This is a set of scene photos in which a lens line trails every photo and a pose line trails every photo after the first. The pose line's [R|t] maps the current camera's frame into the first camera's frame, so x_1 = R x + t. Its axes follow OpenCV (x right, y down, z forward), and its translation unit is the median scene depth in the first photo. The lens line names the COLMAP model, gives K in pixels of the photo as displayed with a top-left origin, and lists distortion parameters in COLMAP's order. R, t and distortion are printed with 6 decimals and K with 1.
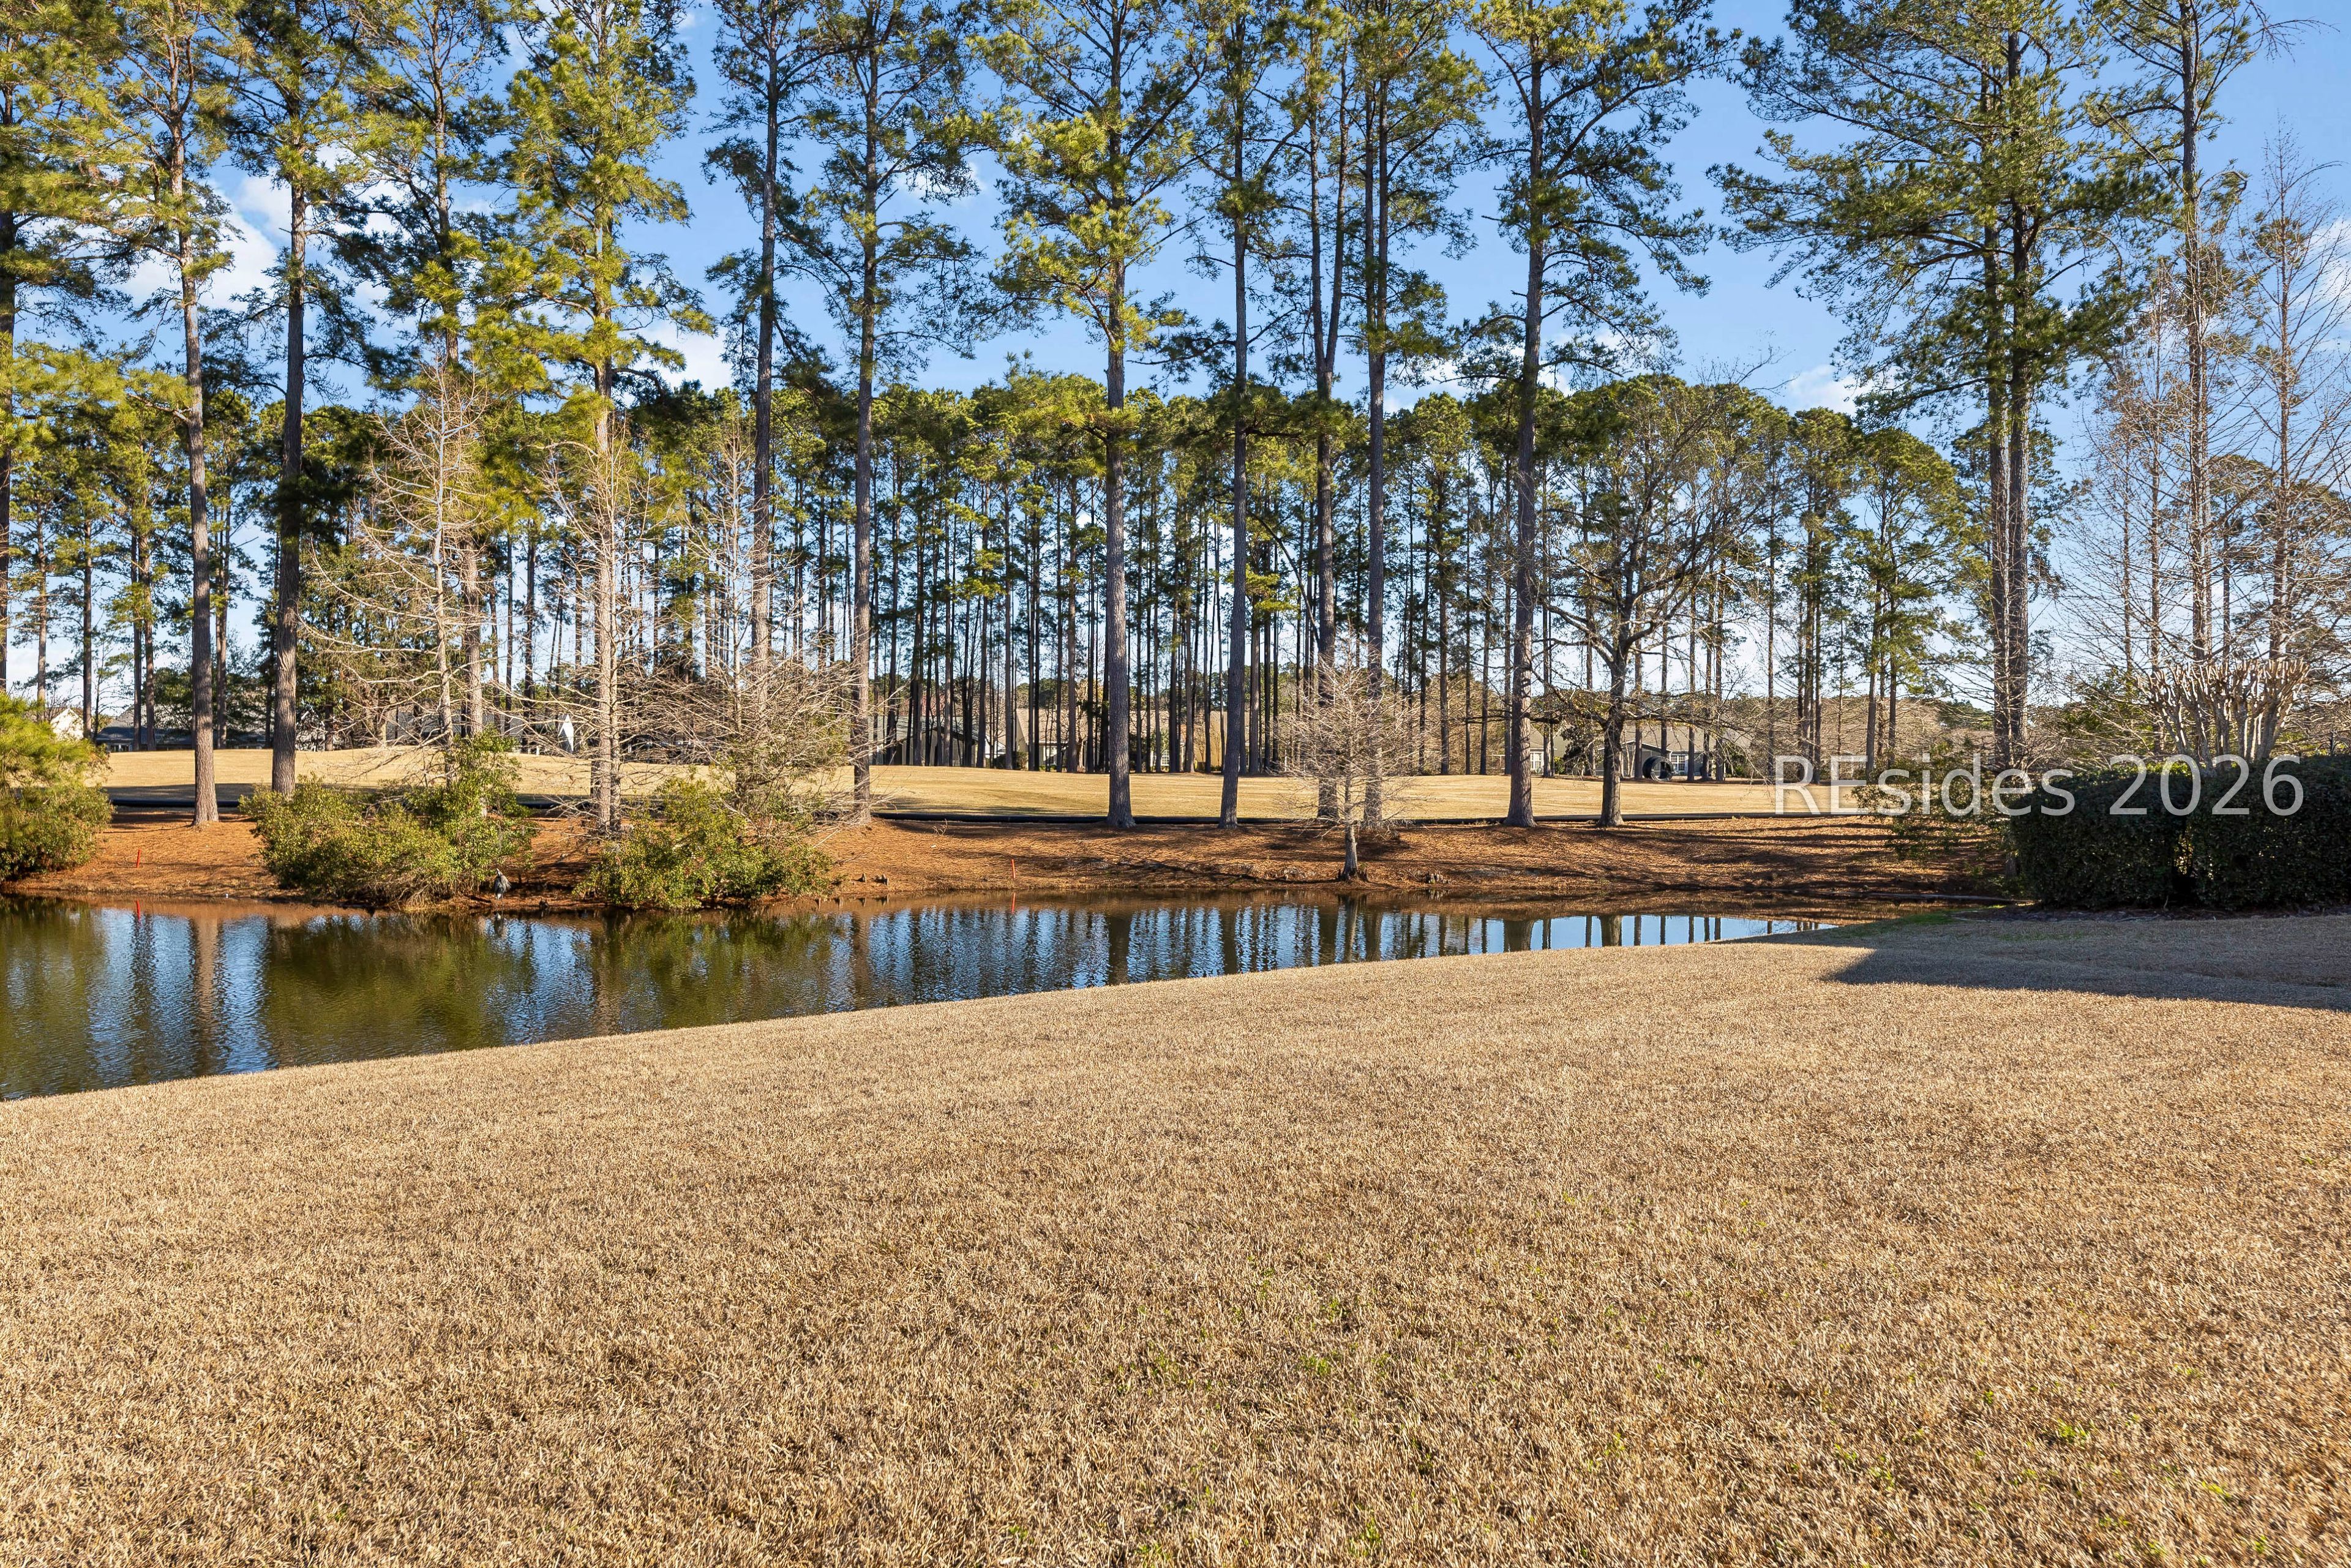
lens RADIAL K [[1362.7, 0, 1256.9], [0, 1362.7, 779.4], [0, 0, 1]] dist [-0.000515, -0.002268]
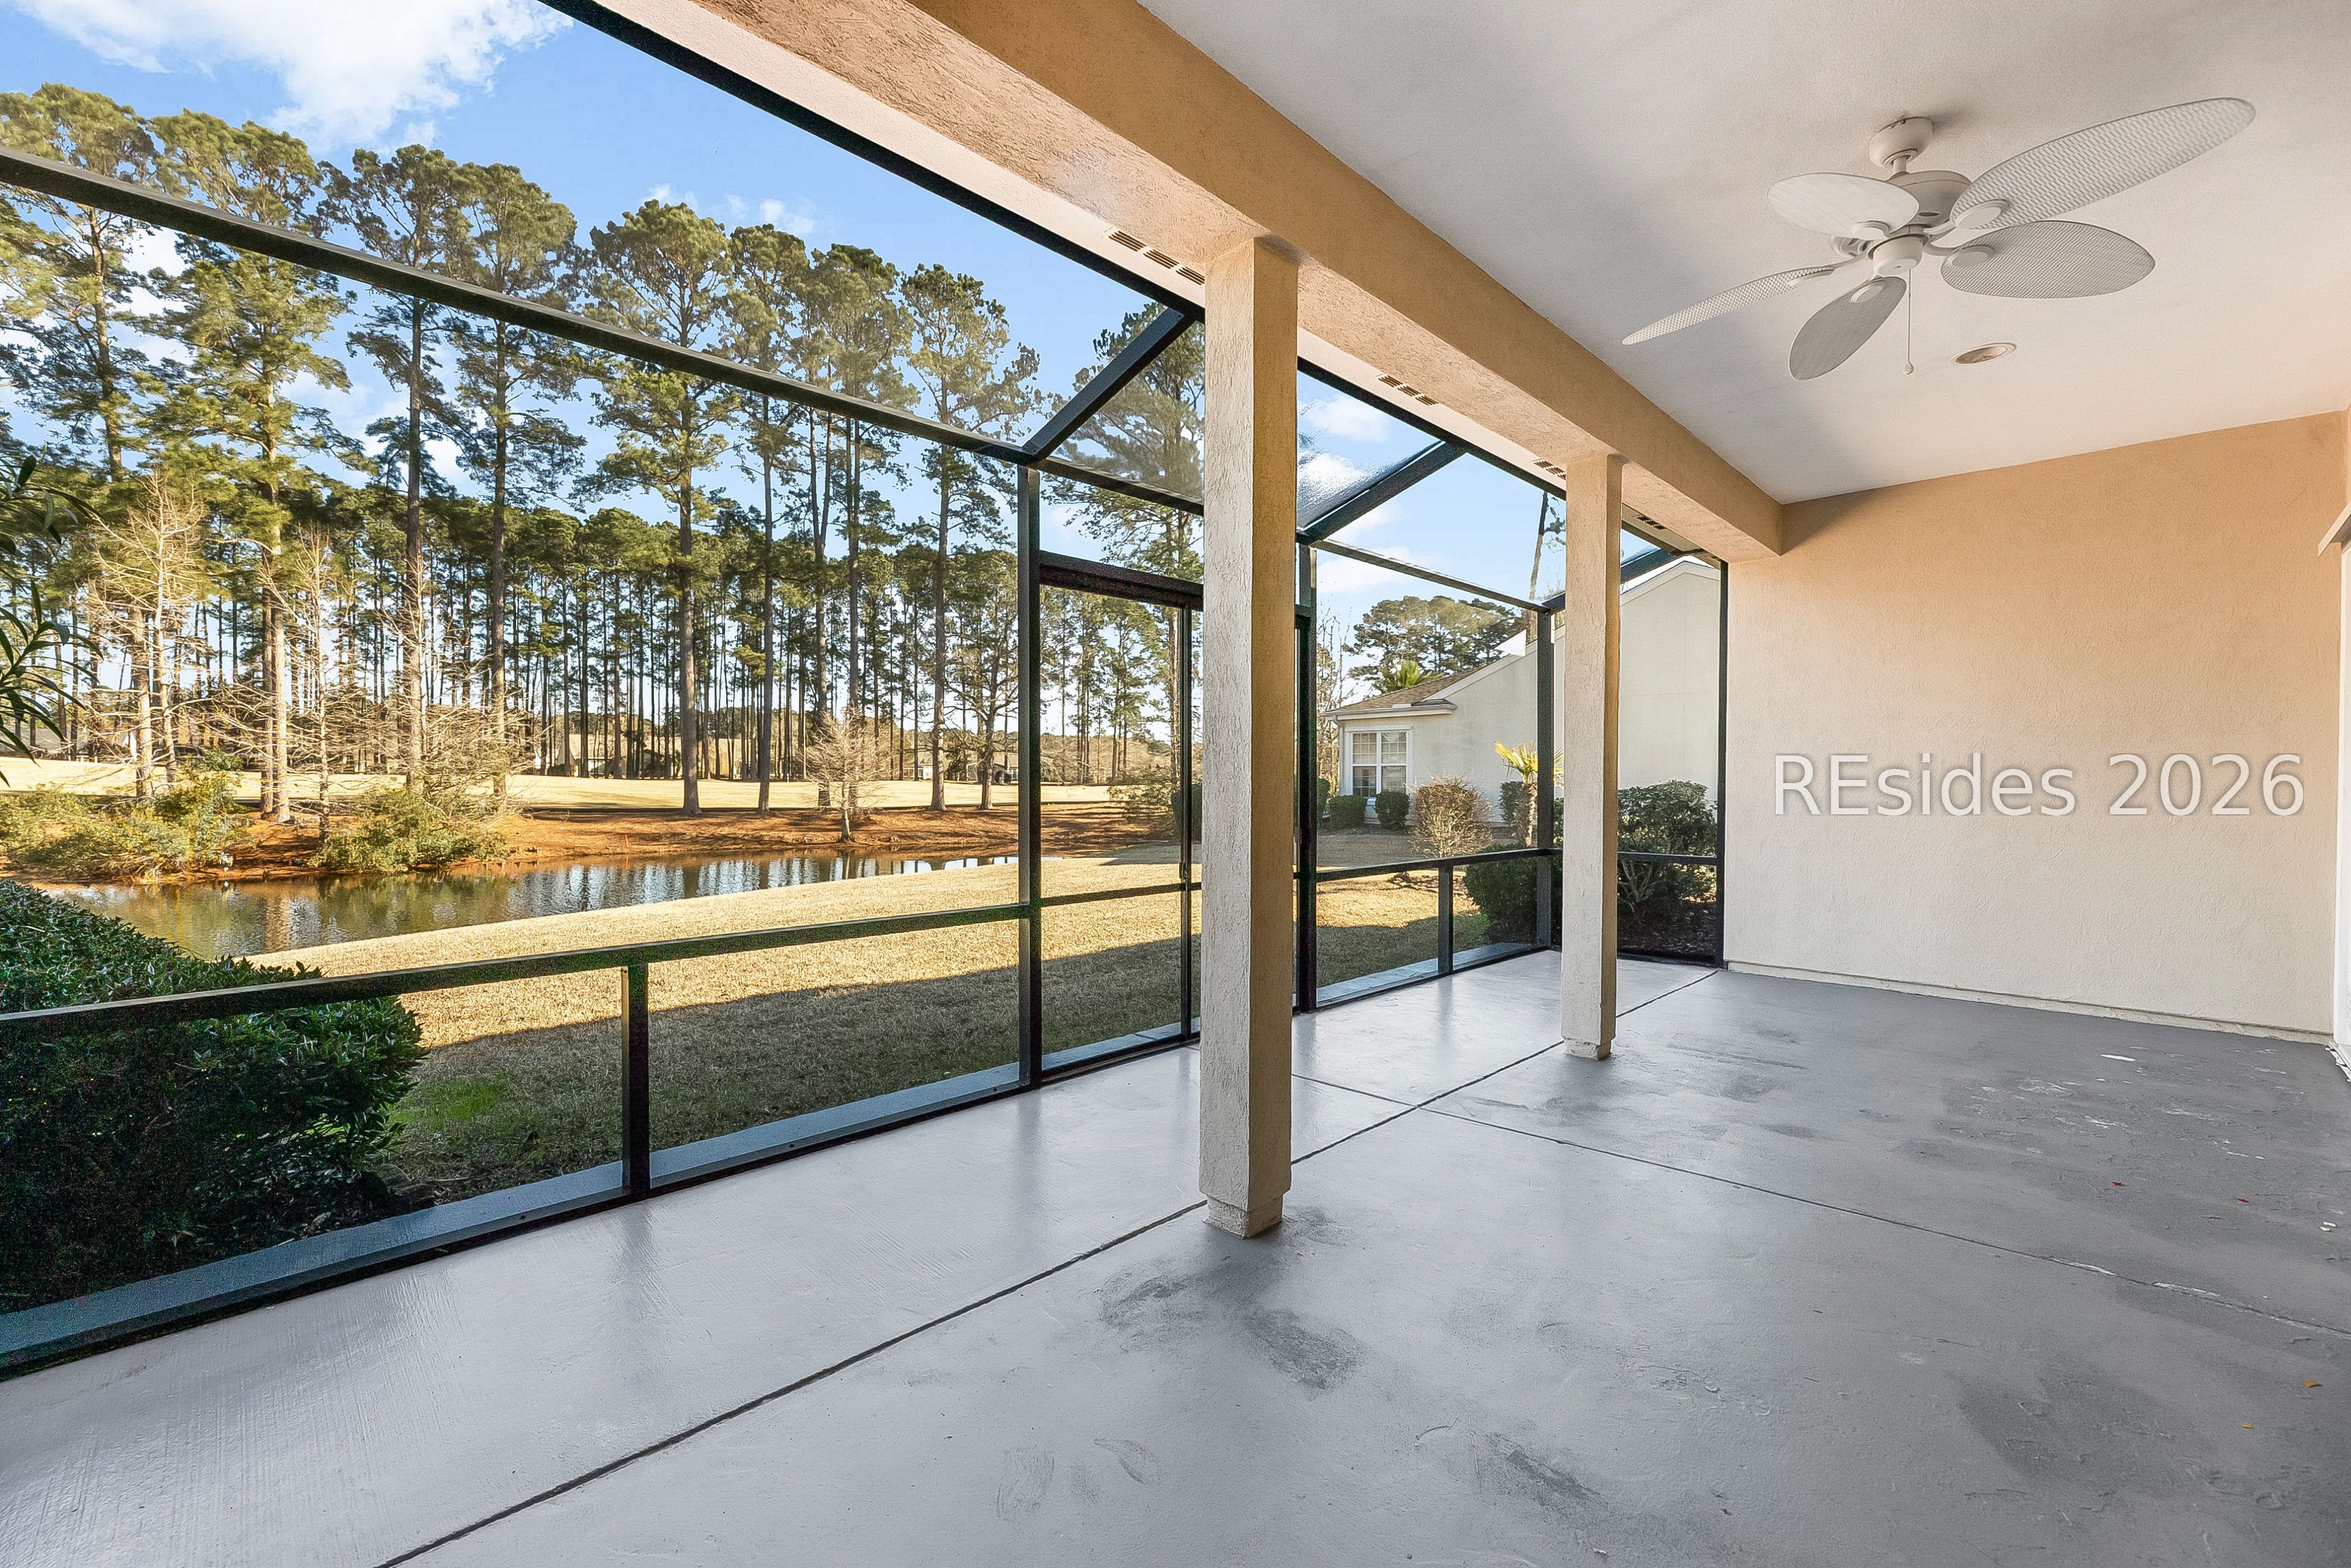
lens RADIAL K [[948.7, 0, 1174.6], [0, 948.7, 790.1], [0, 0, 1]] dist [0.000771, -0.000089]
pose [[0.883519, -0.004927, 0.468369, -0.116080], [0.000368, 0.999952, 0.009825, -0.004307], [-0.468394, -0.008508, 0.883479, -0.254801]]
